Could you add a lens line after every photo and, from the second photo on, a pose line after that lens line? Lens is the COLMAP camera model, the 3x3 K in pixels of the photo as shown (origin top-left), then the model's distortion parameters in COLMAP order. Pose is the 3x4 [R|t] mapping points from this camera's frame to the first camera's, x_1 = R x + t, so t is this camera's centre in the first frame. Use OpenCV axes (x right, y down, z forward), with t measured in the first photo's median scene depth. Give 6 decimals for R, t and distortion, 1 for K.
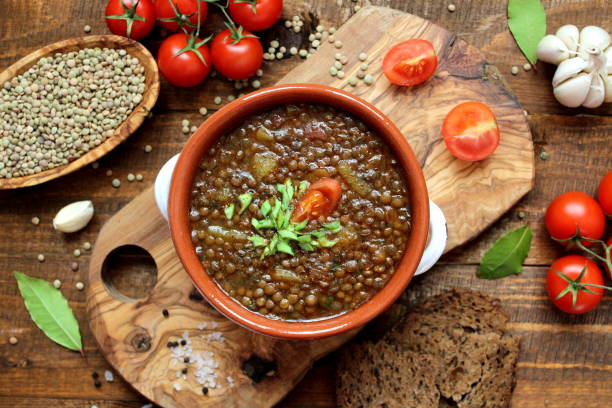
lens RADIAL K [[950.8, 0, 306.0], [0, 950.8, 204.0], [0, 0, 1]] dist [-0.059677, 0.150852]
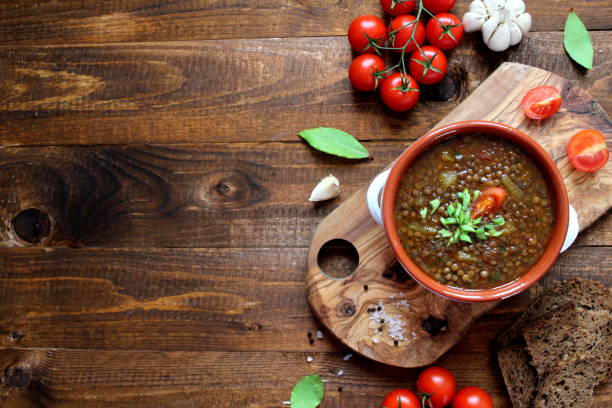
lens RADIAL K [[769.3, 0, 306.0], [0, 769.3, 204.0], [0, 0, 1]] dist [-0.114496, 0.162930]
pose [[0.999514, -0.026534, -0.016368, -0.219078], [0.026514, 0.999647, -0.001423, -0.007773], [0.016400, 0.000989, 0.999865, -0.122822]]
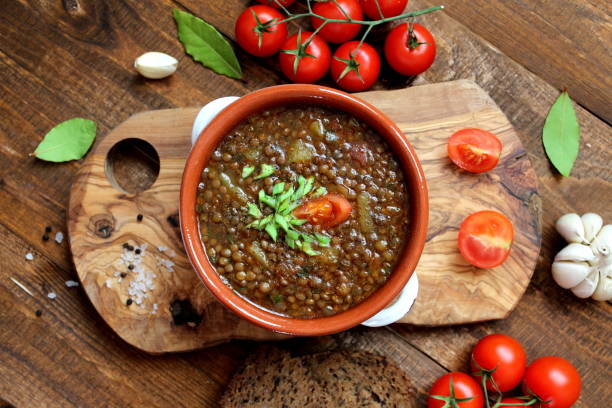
lens RADIAL K [[950.8, 0, 306.0], [0, 950.8, 204.0], [0, 0, 1]] dist [-0.059677, 0.150852]
pose [[0.827325, 0.561708, -0.004233, -0.003564], [-0.561691, 0.827334, 0.004584, -0.003057], [0.006077, -0.001415, 0.999981, -0.025174]]
